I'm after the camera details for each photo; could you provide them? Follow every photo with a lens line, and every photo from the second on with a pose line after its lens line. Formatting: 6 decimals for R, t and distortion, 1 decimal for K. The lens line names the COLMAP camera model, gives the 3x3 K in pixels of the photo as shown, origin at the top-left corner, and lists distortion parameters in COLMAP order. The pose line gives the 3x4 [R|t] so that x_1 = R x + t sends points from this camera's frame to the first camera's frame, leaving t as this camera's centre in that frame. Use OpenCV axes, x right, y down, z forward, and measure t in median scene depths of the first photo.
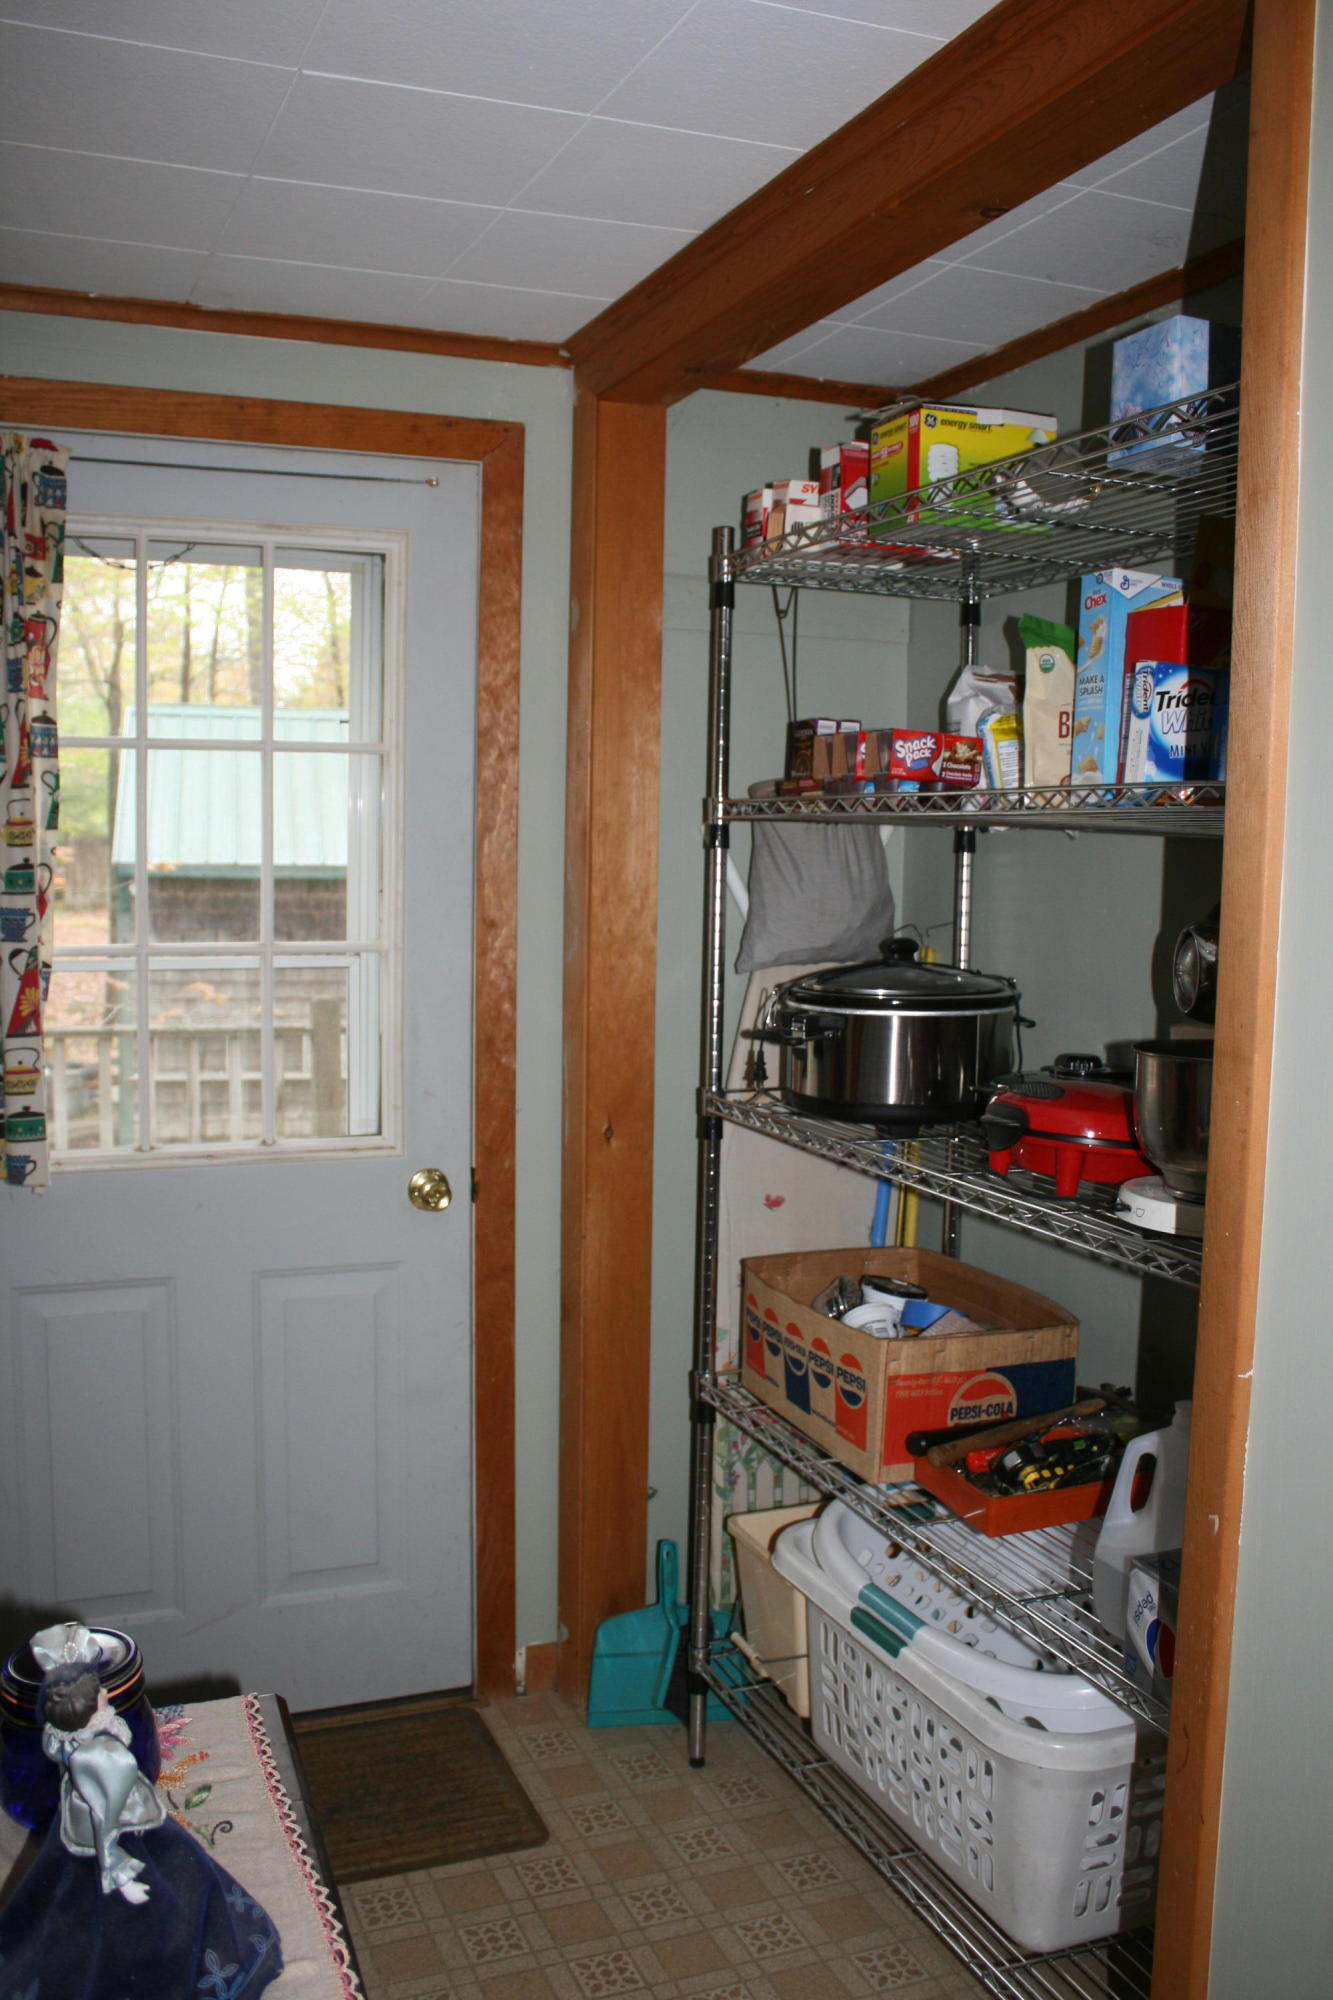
lens RADIAL K [[1784.2, 0, 666.5], [0, 1784.2, 1000.0], [0, 0, 1]] dist [-0.110142, 0.005984]
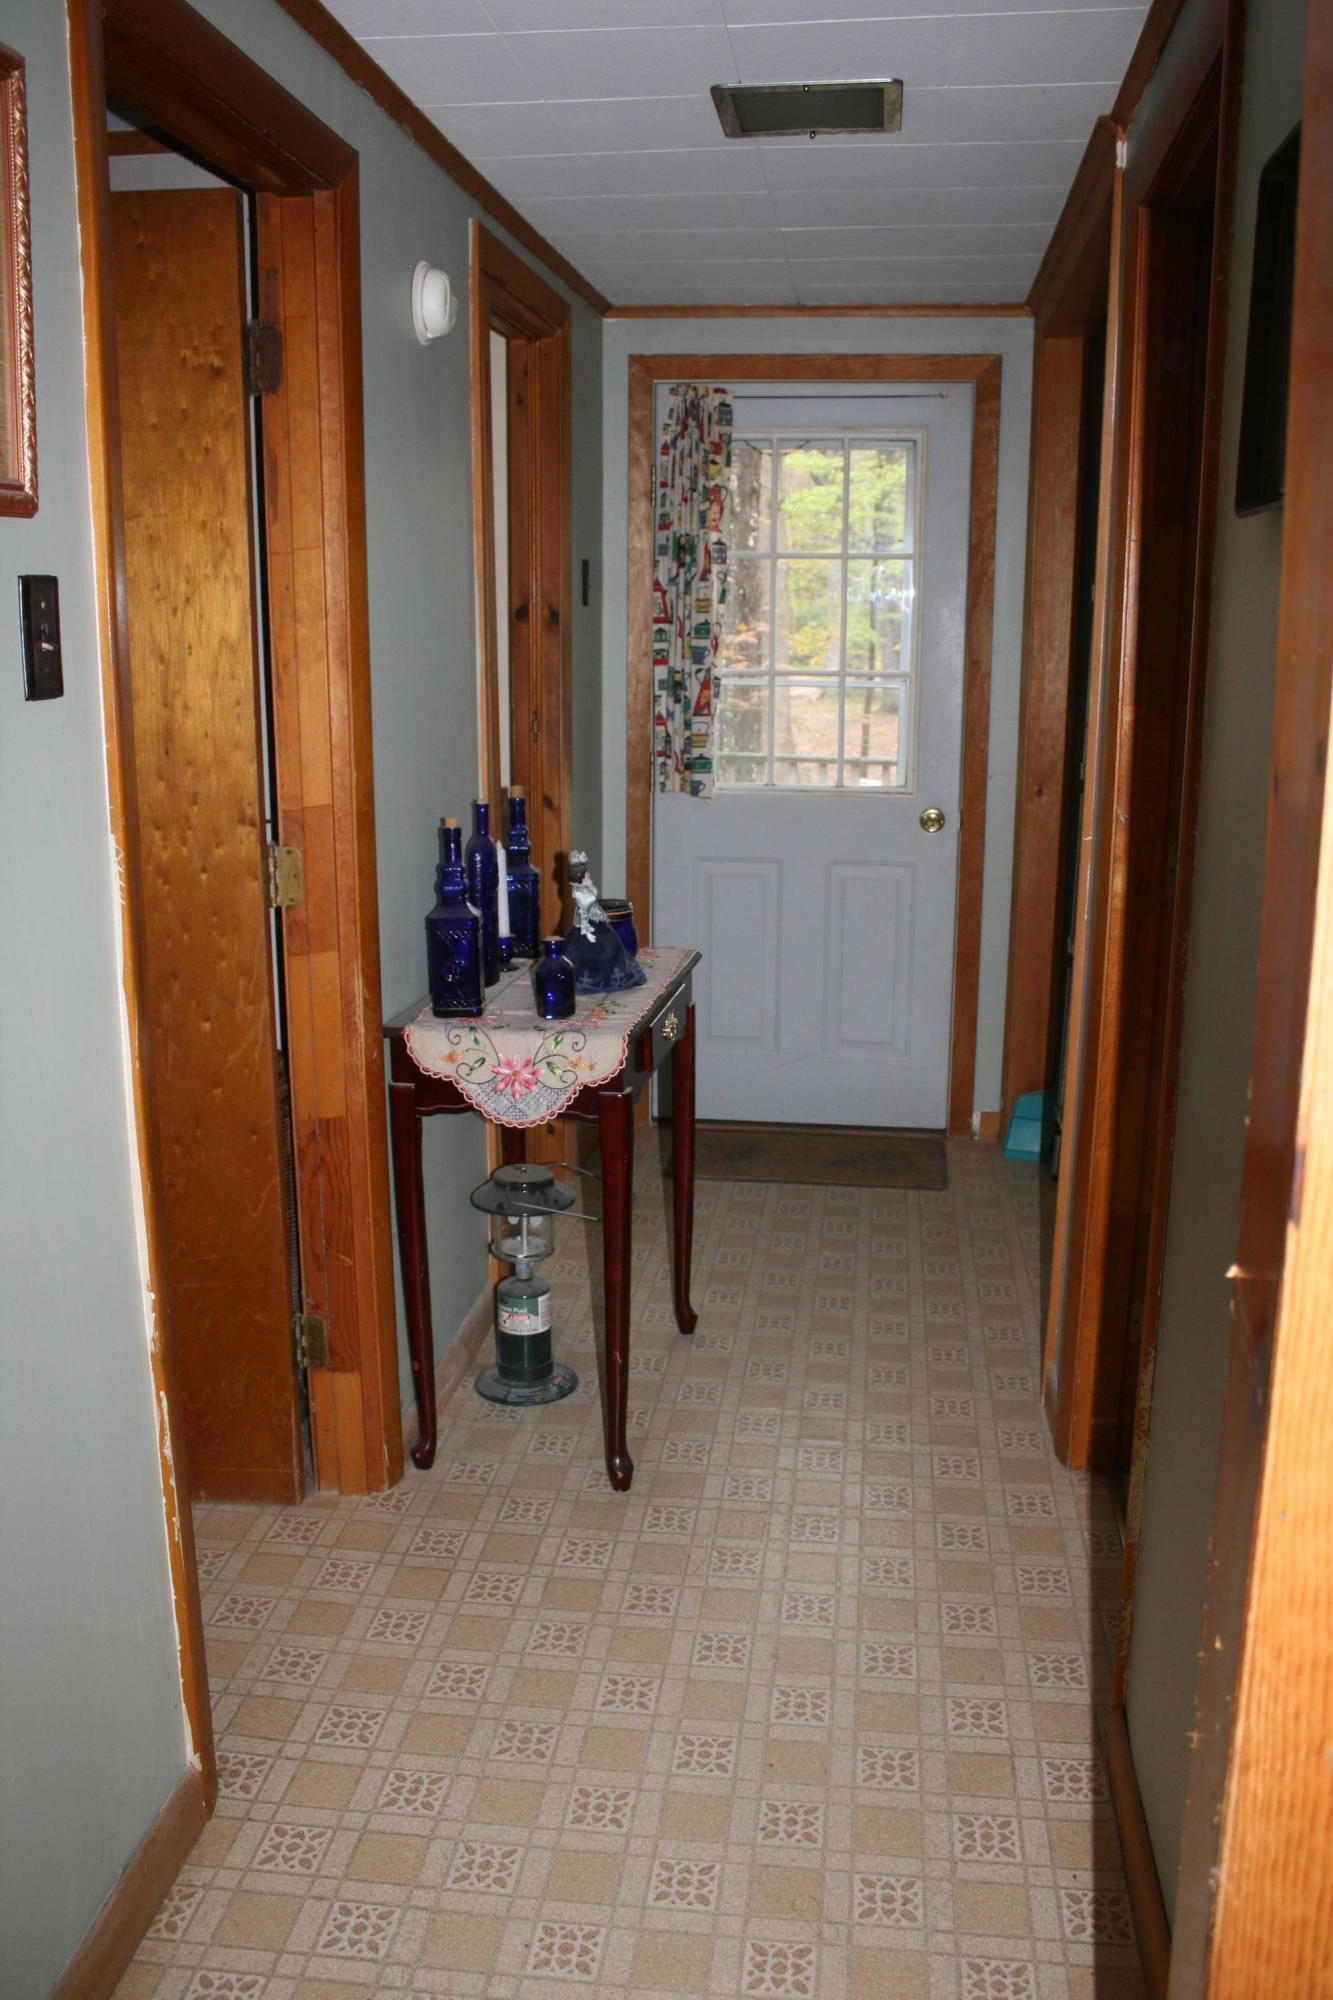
lens RADIAL K [[1687.0, 0, 666.5], [0, 1687.0, 1000.0], [0, 0, 1]] dist [-0.132754, -0.000646]
pose [[0.875373, 0.096357, -0.473749, 0.470806], [-0.040473, 0.991103, 0.126797, 0.094272], [0.481752, -0.091820, 0.871484, -0.591470]]
